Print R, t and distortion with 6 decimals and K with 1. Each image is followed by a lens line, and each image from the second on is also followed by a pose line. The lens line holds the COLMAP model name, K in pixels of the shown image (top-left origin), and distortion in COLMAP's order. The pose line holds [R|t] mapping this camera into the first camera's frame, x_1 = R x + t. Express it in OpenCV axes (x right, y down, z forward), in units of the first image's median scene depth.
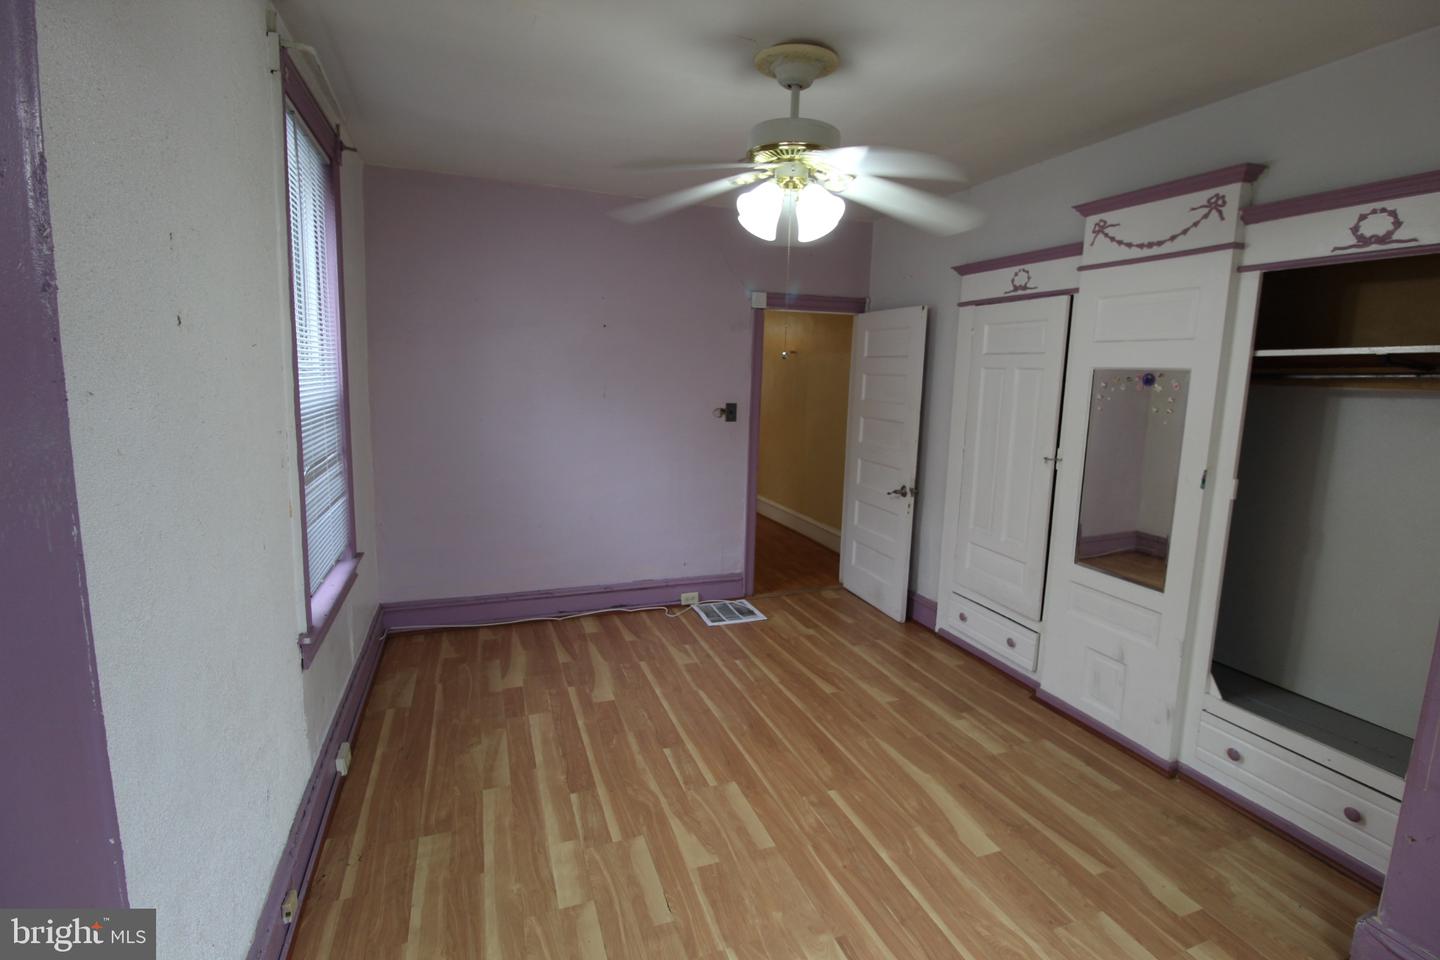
lens RADIAL K [[671.1, 0, 725.5], [0, 671.1, 477.2], [0, 0, 1]] dist [-0.010722, -0.004683]
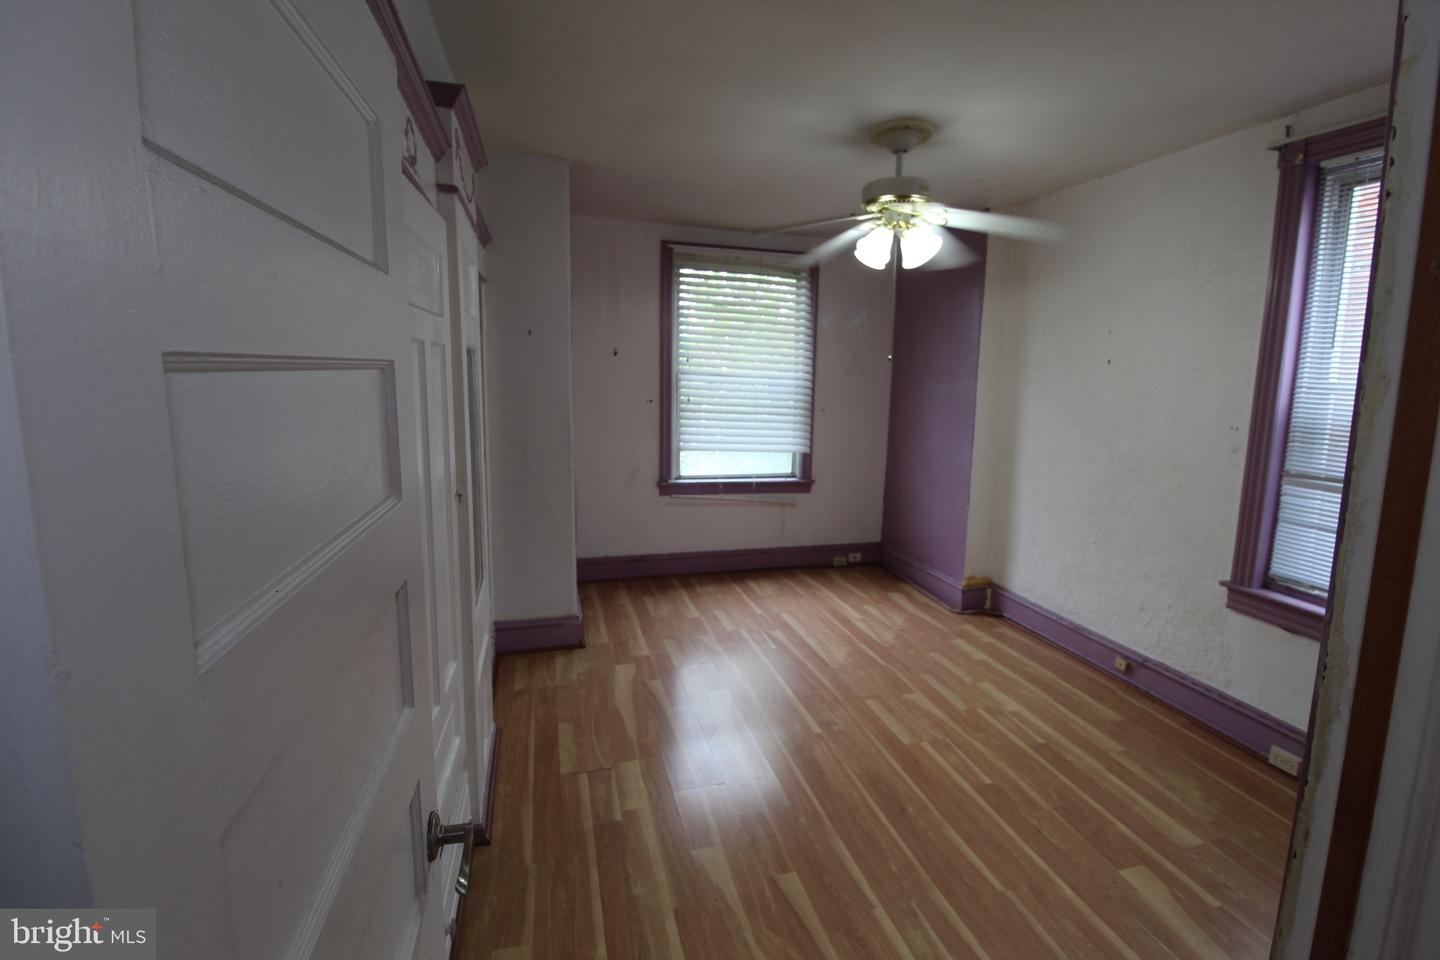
lens RADIAL K [[671.1, 0, 716.0], [0, 671.1, 467.7], [0, 0, 1]] dist [-0.010722, -0.004683]
pose [[-0.993790, -0.057974, 0.094977, 0.247917], [-0.026533, 0.952395, 0.303710, -0.310321], [-0.108063, 0.299304, -0.948019, 1.958906]]
